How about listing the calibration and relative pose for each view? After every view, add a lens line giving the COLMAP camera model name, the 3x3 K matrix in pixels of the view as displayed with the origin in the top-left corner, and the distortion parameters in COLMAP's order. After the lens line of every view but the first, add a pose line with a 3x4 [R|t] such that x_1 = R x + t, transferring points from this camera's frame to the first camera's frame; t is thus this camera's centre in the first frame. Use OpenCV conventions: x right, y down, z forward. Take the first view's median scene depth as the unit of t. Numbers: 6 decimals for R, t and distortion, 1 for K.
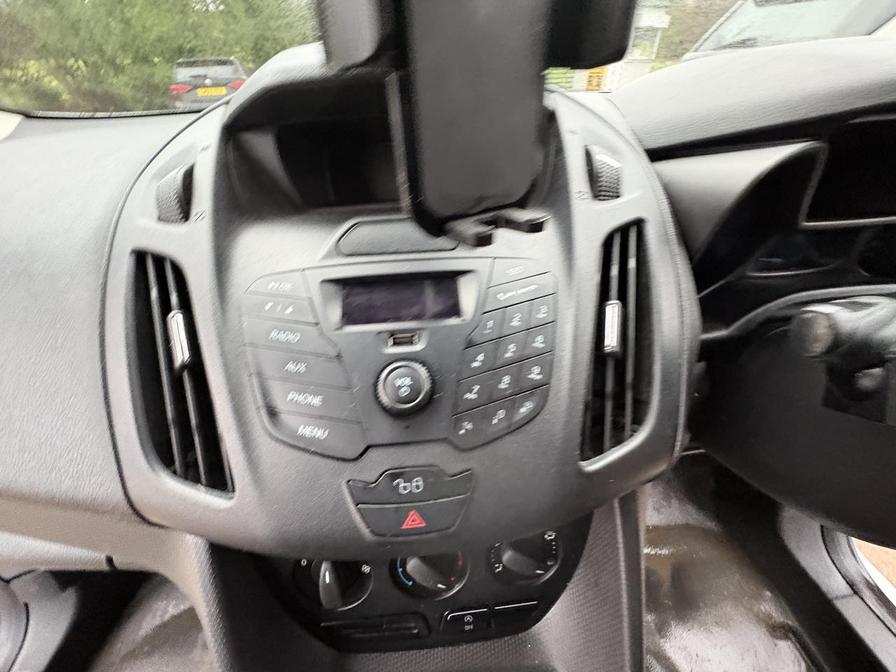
lens RADIAL K [[356.0, 0, 443.9], [0, 356.0, 338.6], [0, 0, 1]] dist [0.001094, -0.000154]
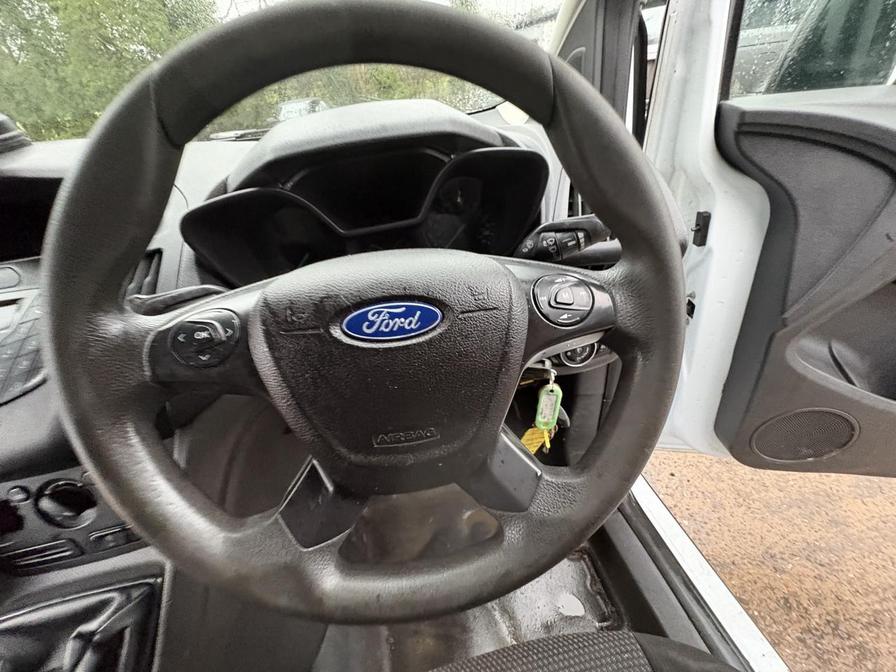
lens RADIAL K [[356.0, 0, 449.8], [0, 356.0, 335.3], [0, 0, 1]] dist [0.001094, -0.000154]
pose [[0.989805, -0.135838, 0.042834, 0.642385], [0.137307, 0.989964, -0.033447, 0.096135], [-0.037861, 0.038987, 0.998522, -0.221226]]
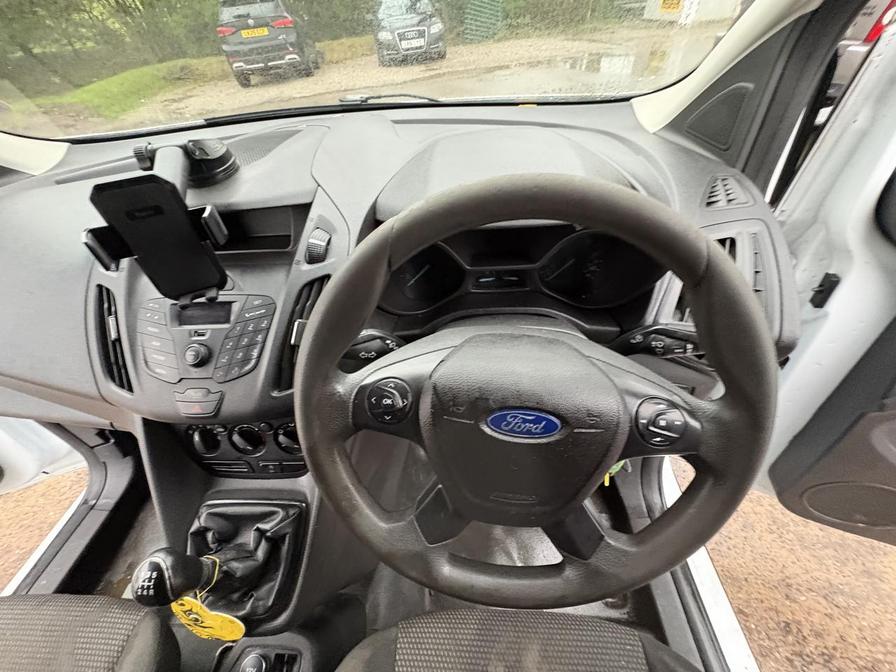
lens RADIAL K [[356.0, 0, 450.5], [0, 356.0, 335.5], [0, 0, 1]] dist [0.001094, -0.000154]
pose [[0.991867, 0.055496, -0.114545, 0.553644], [-0.039105, 0.989282, 0.140680, -0.118165], [0.121125, -0.135057, 0.983407, -0.330453]]
